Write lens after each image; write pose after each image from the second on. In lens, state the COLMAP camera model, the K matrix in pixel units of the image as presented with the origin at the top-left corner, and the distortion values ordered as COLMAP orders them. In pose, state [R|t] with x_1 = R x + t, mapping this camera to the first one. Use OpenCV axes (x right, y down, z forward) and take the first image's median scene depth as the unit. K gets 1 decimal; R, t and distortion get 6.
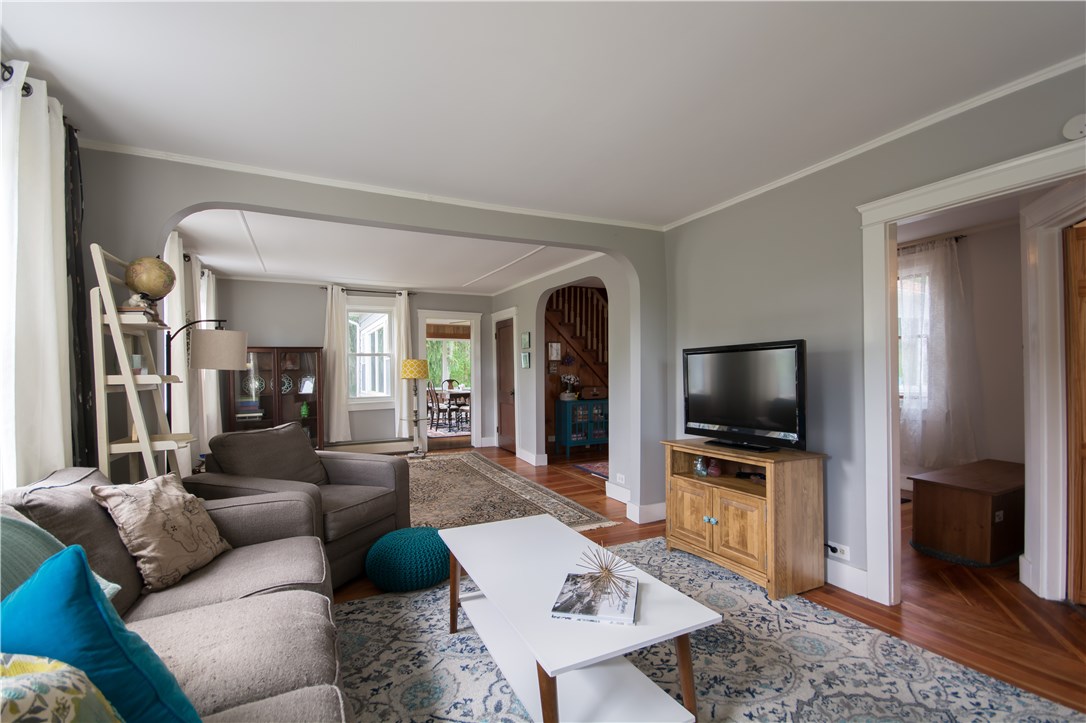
lens RADIAL K [[477.9, 0, 535.8], [0, 477.9, 369.6], [0, 0, 1]] dist [-0.003014, -0.000634]
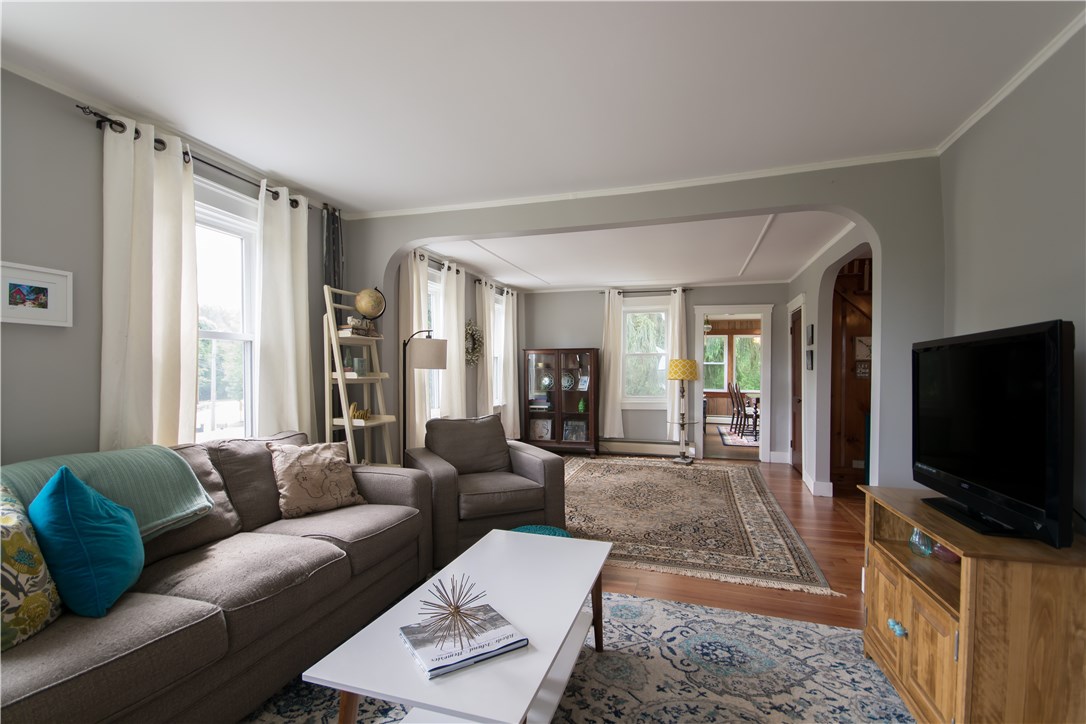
lens RADIAL K [[485.6, 0, 543.0], [0, 485.6, 372.3], [0, 0, 1]] dist [-0.002941, -0.000278]
pose [[0.727829, 0.015727, -0.685579, 0.200440], [-0.010441, 0.999875, 0.011852, -0.004032], [0.685680, -0.001468, 0.727902, 0.110724]]
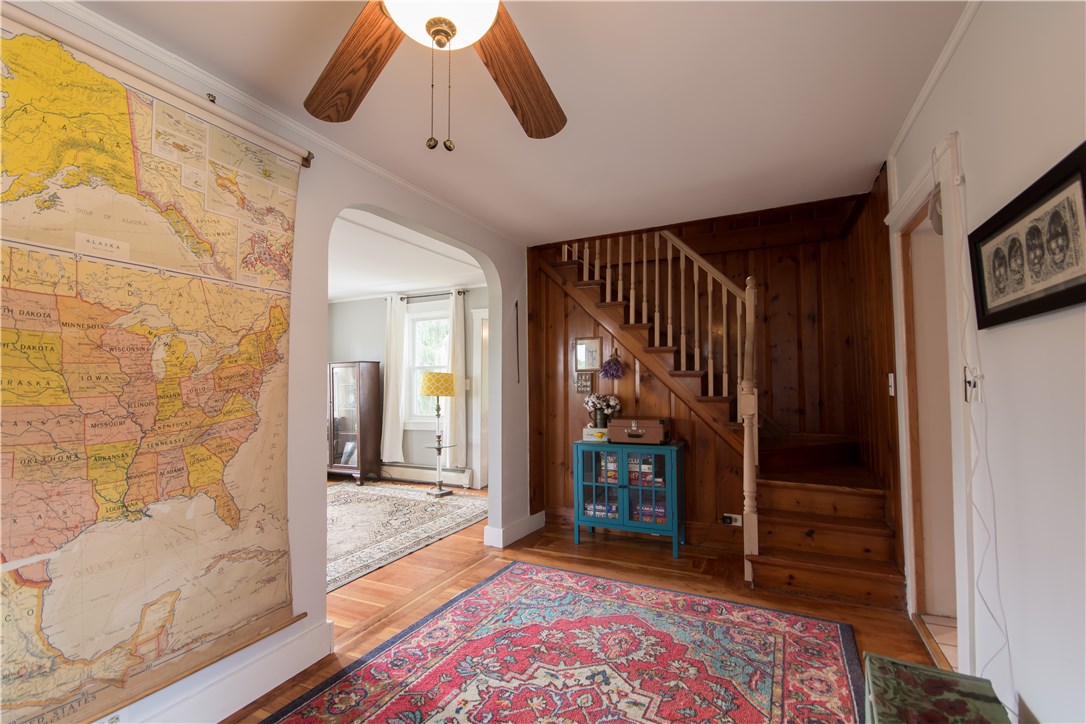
lens RADIAL K [[477.9, 0, 535.8], [0, 477.9, 370.1], [0, 0, 1]] dist [-0.003014, -0.000634]
pose [[0.614279, -0.018910, -0.788862, 0.478950], [0.000303, 0.999718, -0.023729, -0.005125], [0.789089, 0.014338, 0.614111, 0.621689]]
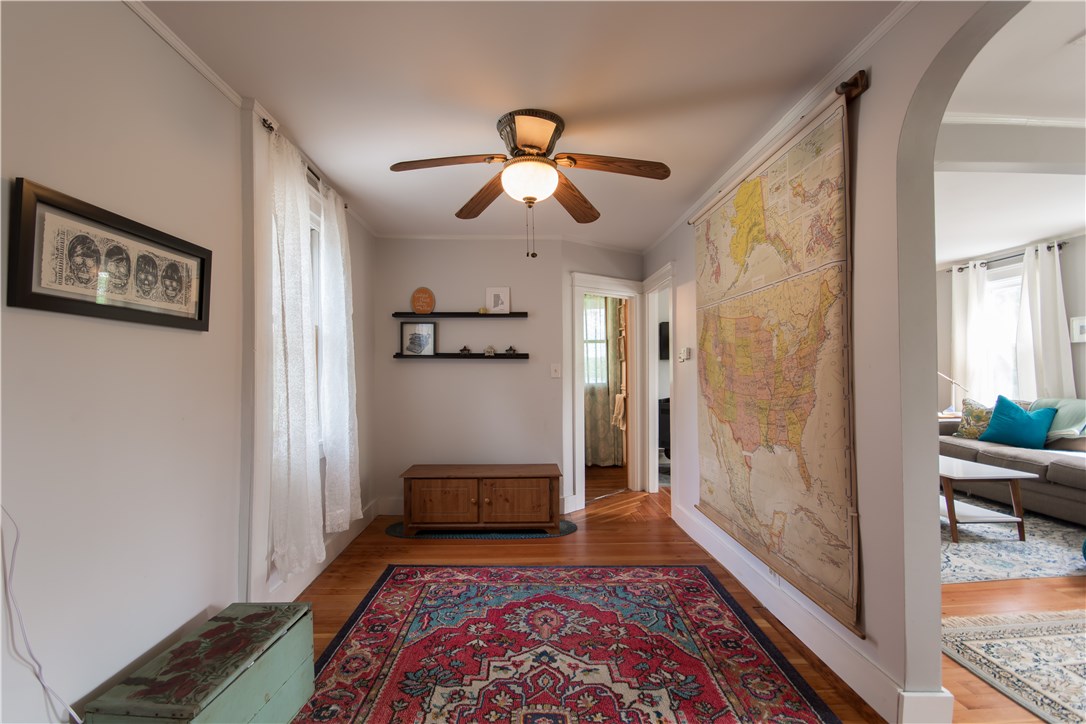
lens RADIAL K [[488.0, 0, 535.9], [0, 488.0, 372.4], [0, 0, 1]] dist [0.009278, -0.013446]
pose [[-0.912508, 0.022775, 0.408425, 0.190471], [0.024060, 0.999709, -0.001992, -0.000988], [-0.408351, 0.008009, -0.912790, 1.009305]]
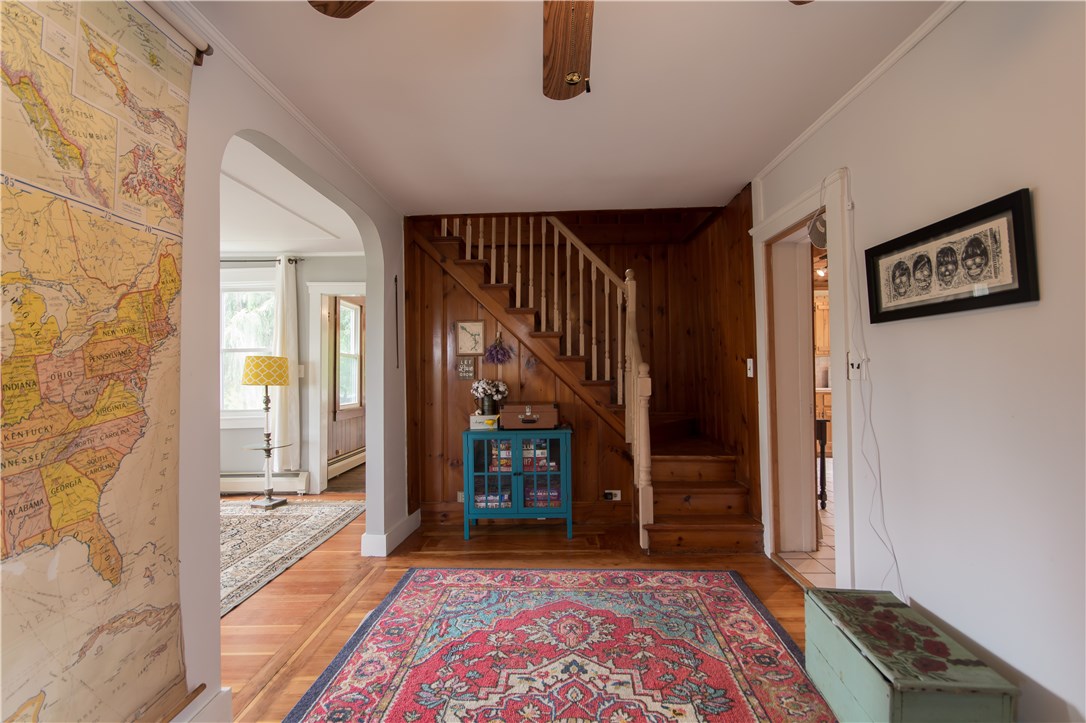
lens RADIAL K [[489.3, 0, 543.0], [0, 489.3, 361.5], [0, 0, 1]] dist [0.004835, -0.012567]
pose [[0.888588, -0.009610, -0.458606, 0.387503], [0.003610, 0.999896, -0.013959, -0.002551], [0.458692, 0.010749, 0.888530, 0.564995]]
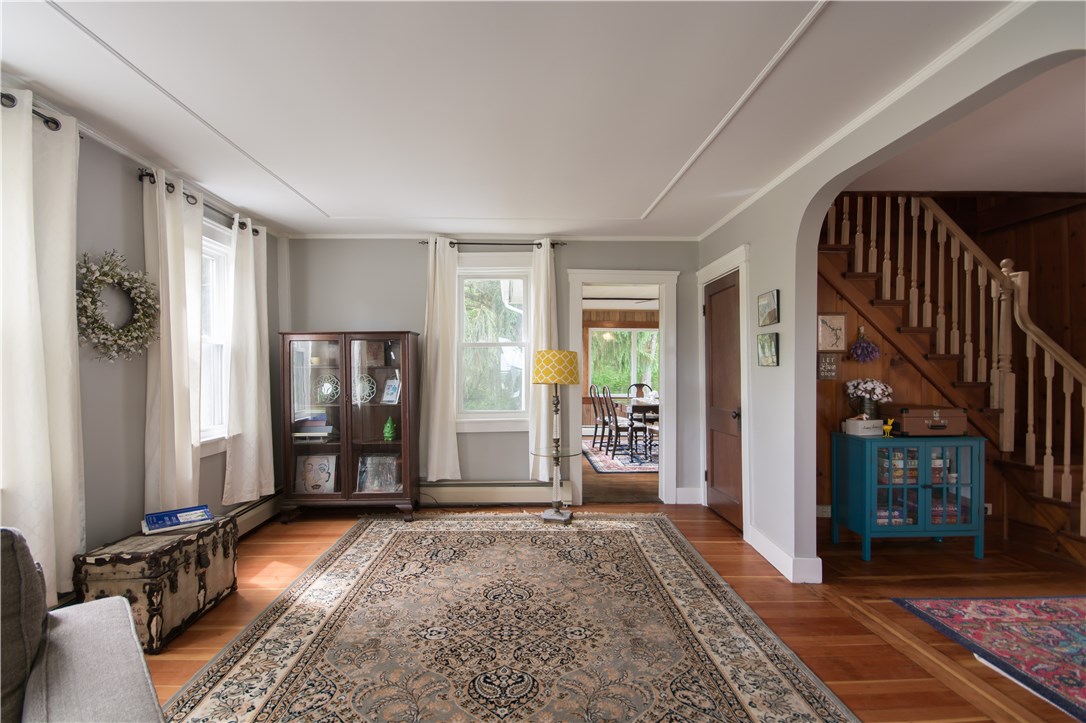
lens RADIAL K [[485.3, 0, 532.0], [0, 485.3, 372.6], [0, 0, 1]] dist [0.002477, -0.000158]
pose [[0.907998, 0.008306, -0.418892, -0.030875], [-0.006667, 0.999963, 0.005376, 0.002448], [0.418921, -0.002088, 0.908020, 0.442359]]
